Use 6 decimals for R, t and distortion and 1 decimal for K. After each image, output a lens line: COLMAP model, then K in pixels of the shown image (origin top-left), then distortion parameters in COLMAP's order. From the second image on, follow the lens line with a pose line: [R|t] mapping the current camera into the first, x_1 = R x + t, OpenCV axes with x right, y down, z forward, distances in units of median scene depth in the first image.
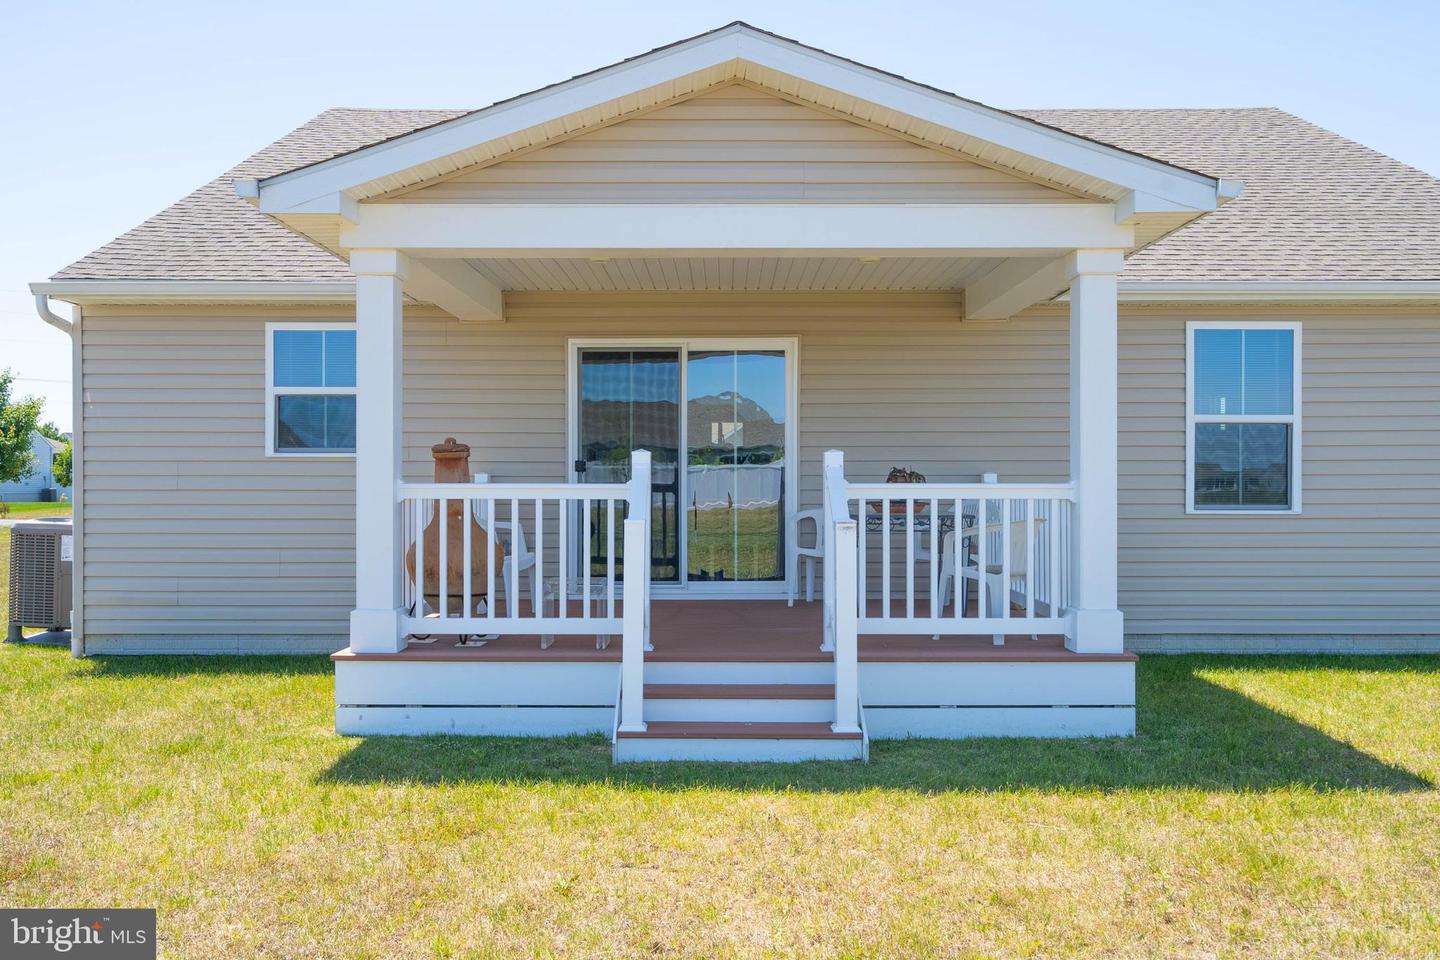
lens RADIAL K [[1264.8, 0, 720.0], [0, 1264.8, 480.0], [0, 0, 1]] dist [0.004075, -0.000183]
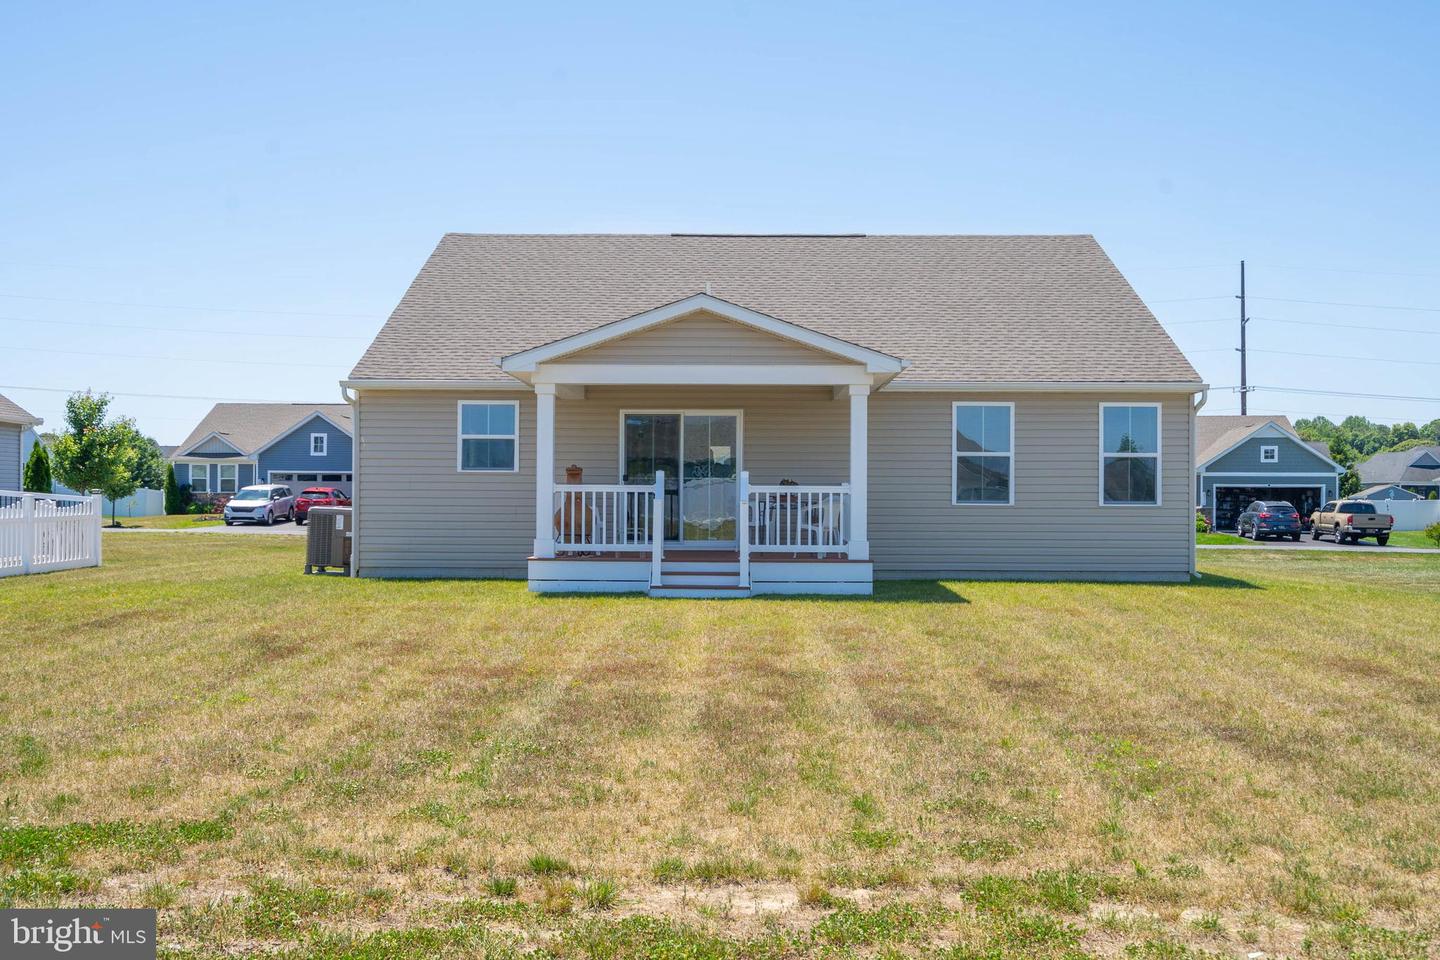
lens RADIAL K [[1474.2, 0, 720.0], [0, 1474.2, 480.0], [0, 0, 1]] dist [0.003515, 0.001756]
pose [[0.999920, 0.004787, -0.011680, 0.061098], [-0.004931, 0.999912, -0.012350, 0.020832], [0.011620, 0.012407, 0.999856, -1.326960]]
